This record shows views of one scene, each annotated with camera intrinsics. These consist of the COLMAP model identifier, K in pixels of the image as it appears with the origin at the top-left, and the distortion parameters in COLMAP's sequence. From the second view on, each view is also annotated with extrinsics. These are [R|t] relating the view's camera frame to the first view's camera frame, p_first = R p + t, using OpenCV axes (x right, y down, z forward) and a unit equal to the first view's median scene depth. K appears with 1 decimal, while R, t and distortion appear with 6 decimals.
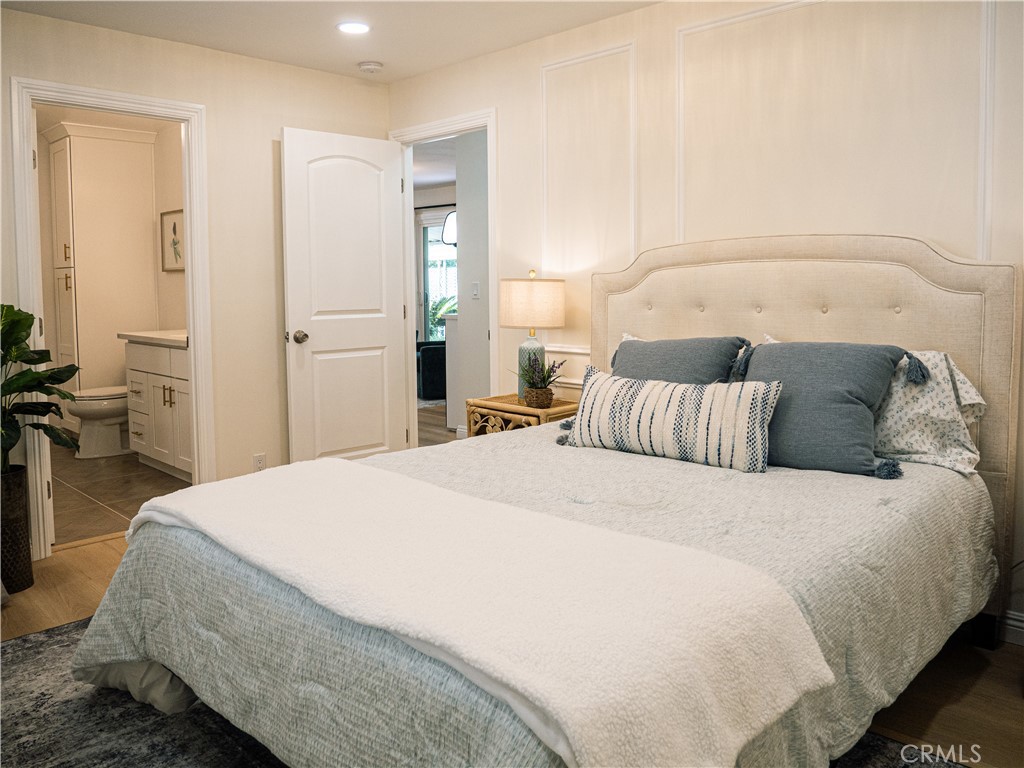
lens RADIAL K [[751.4, 0, 508.0], [0, 751.4, 388.7], [0, 0, 1]] dist [-0.046059, -0.001963]
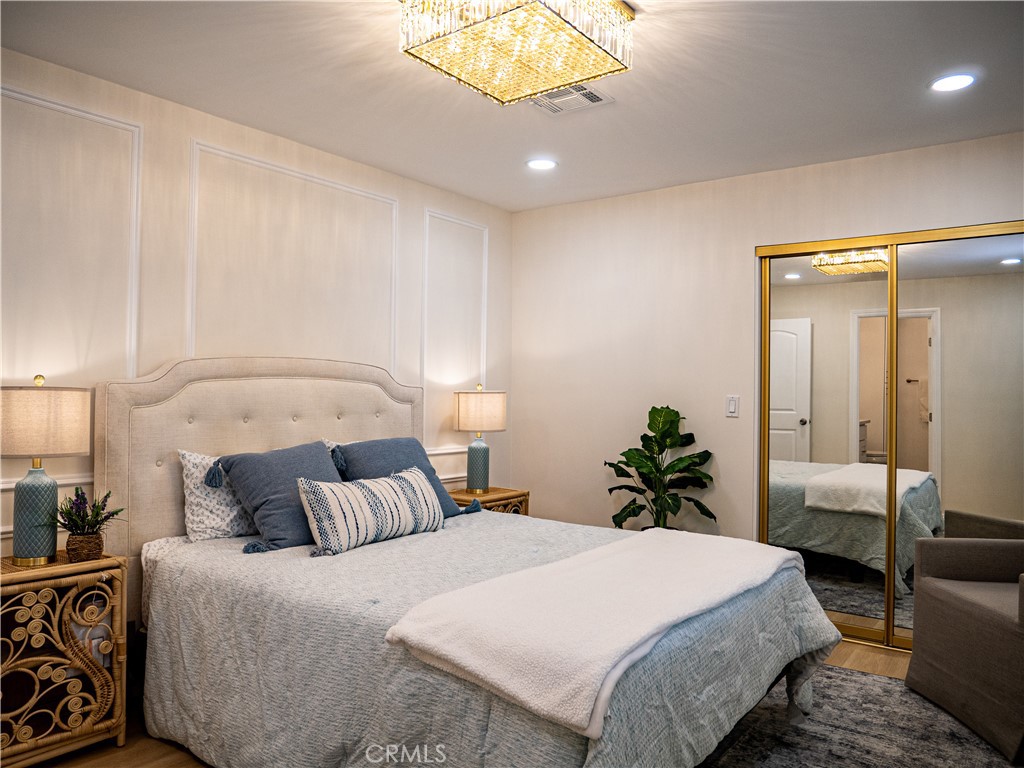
lens RADIAL K [[751.4, 0, 508.0], [0, 751.4, 388.7], [0, 0, 1]] dist [-0.046059, -0.001963]
pose [[-0.098689, 0.023812, 0.994833, -0.867604], [0.133156, 0.991039, -0.010512, -0.094950], [-0.986169, 0.131430, -0.100975, 0.776232]]
